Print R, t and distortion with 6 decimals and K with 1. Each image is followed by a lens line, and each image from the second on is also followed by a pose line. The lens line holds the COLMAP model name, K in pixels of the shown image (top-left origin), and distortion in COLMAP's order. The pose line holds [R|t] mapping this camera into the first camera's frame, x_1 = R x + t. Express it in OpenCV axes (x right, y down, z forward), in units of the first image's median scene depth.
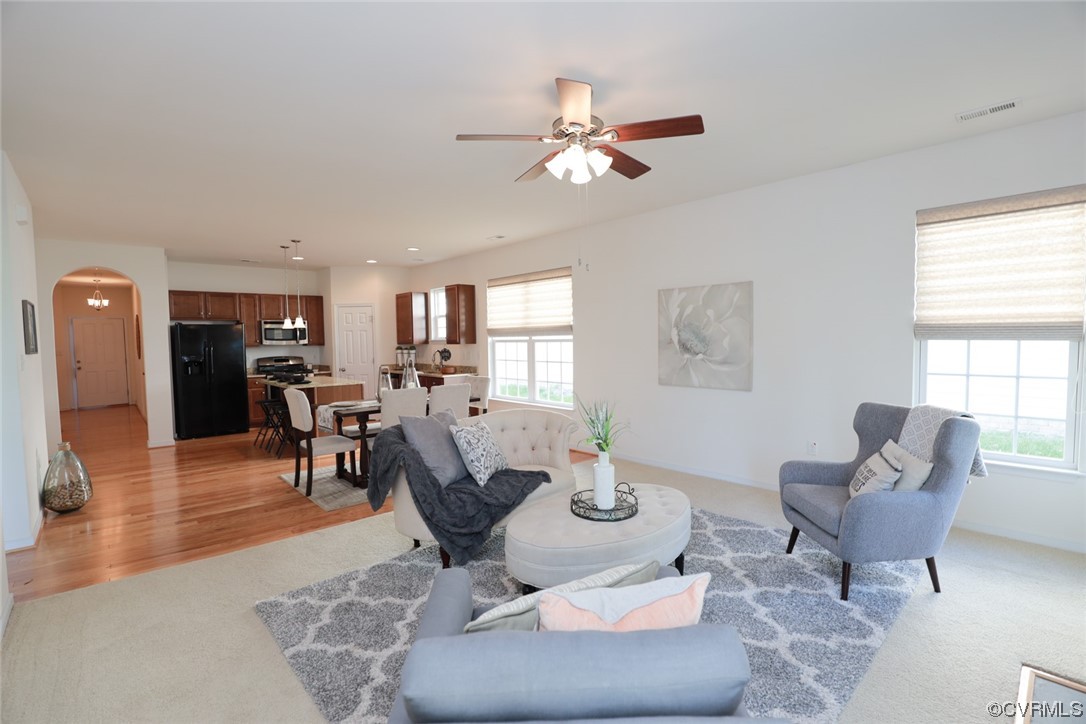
lens RADIAL K [[497.4, 0, 545.5], [0, 497.4, 362.4], [0, 0, 1]] dist [-0.033650, 0.004827]
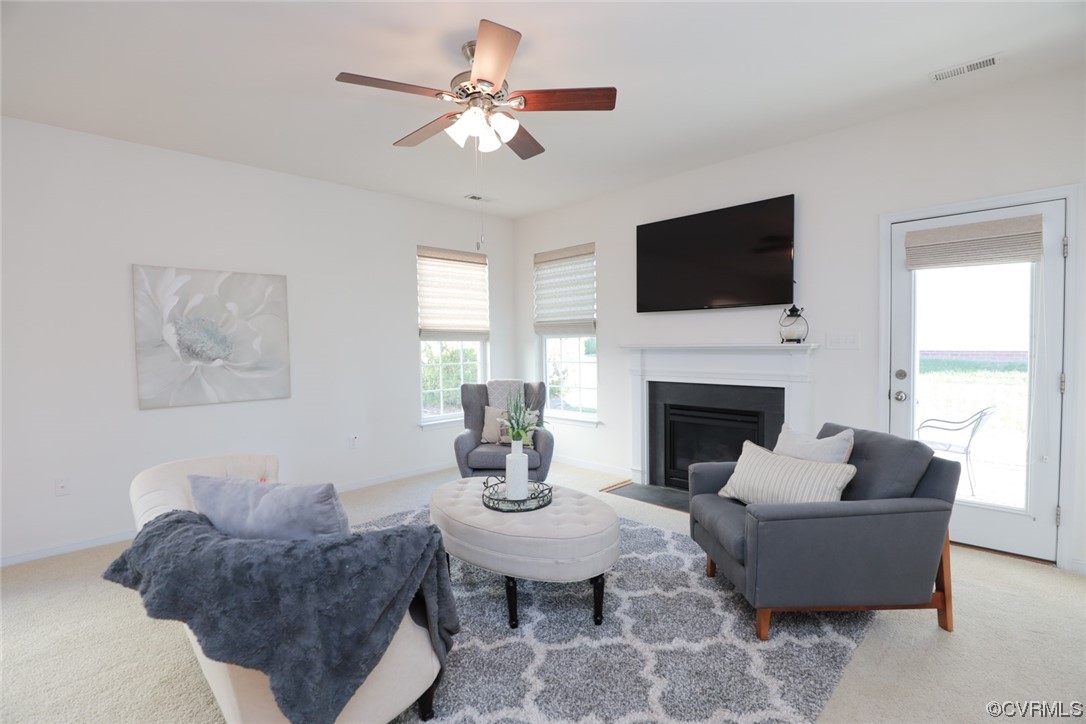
lens RADIAL K [[497.4, 0, 547.4], [0, 497.4, 363.8], [0, 0, 1]] dist [-0.033650, 0.004827]
pose [[-0.040050, -0.024392, 0.998900, -0.302869], [0.066968, 0.997389, 0.027041, 0.002087], [-0.996951, 0.067977, -0.038312, 0.341407]]
